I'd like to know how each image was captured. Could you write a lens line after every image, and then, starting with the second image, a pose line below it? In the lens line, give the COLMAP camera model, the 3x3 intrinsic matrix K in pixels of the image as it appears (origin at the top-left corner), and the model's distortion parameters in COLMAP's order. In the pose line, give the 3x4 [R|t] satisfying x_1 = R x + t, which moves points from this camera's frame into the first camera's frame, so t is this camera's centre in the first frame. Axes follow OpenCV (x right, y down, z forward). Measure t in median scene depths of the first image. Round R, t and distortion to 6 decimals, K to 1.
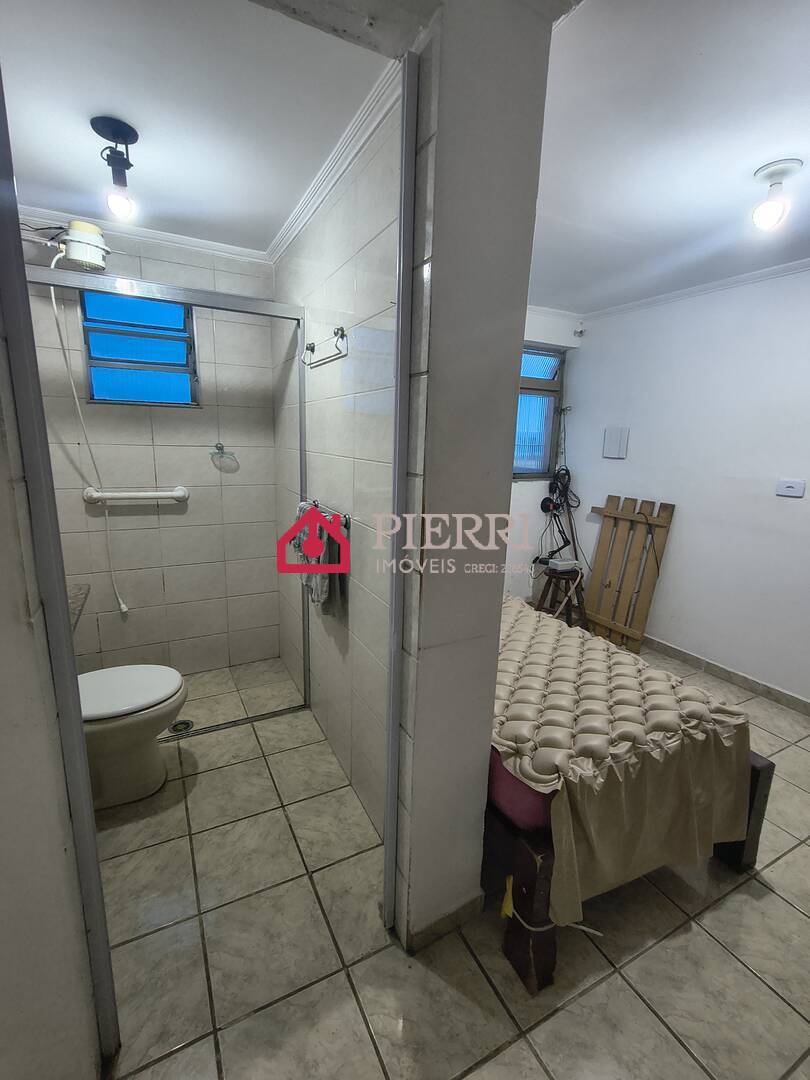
lens RADIAL K [[489.0, 0, 403.4], [0, 489.0, 541.7], [0, 0, 1]] dist [-0.001319, 0.000280]
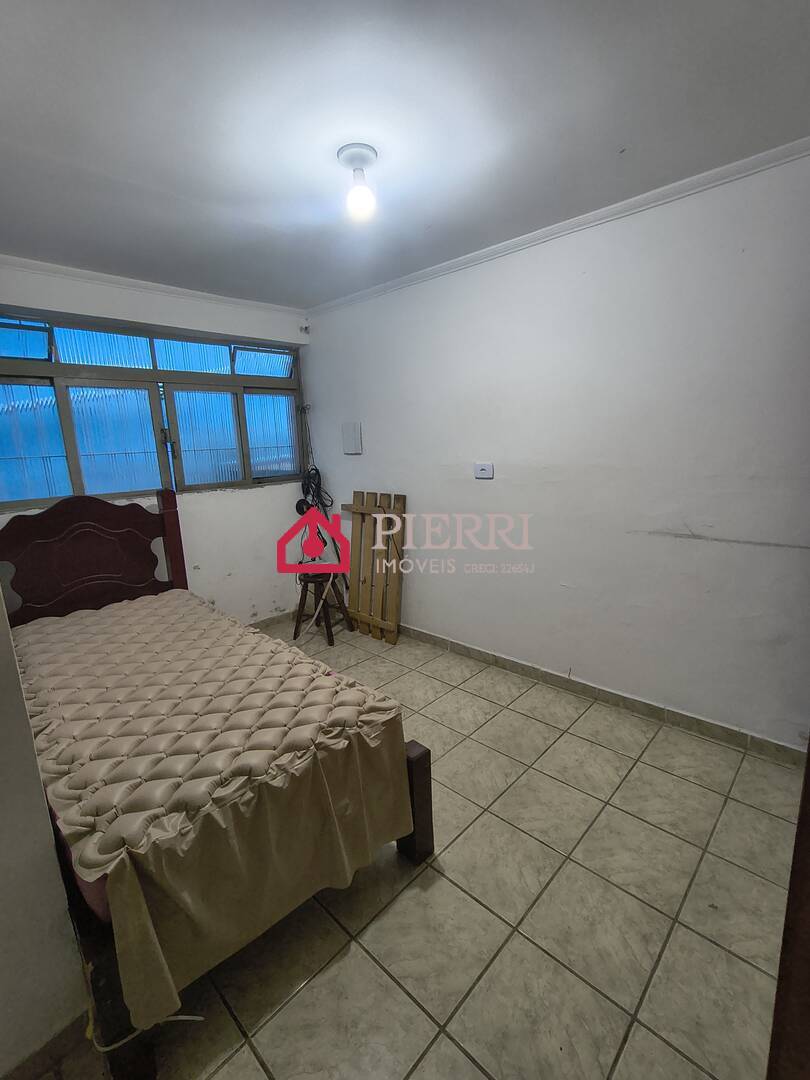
lens RADIAL K [[489.0, 0, 403.4], [0, 489.0, 541.7], [0, 0, 1]] dist [-0.001319, 0.000280]
pose [[0.946366, -0.129325, 0.296086, 0.426798], [0.130332, 0.991334, 0.016422, 0.006870], [-0.295644, 0.023048, 0.955020, 0.042917]]
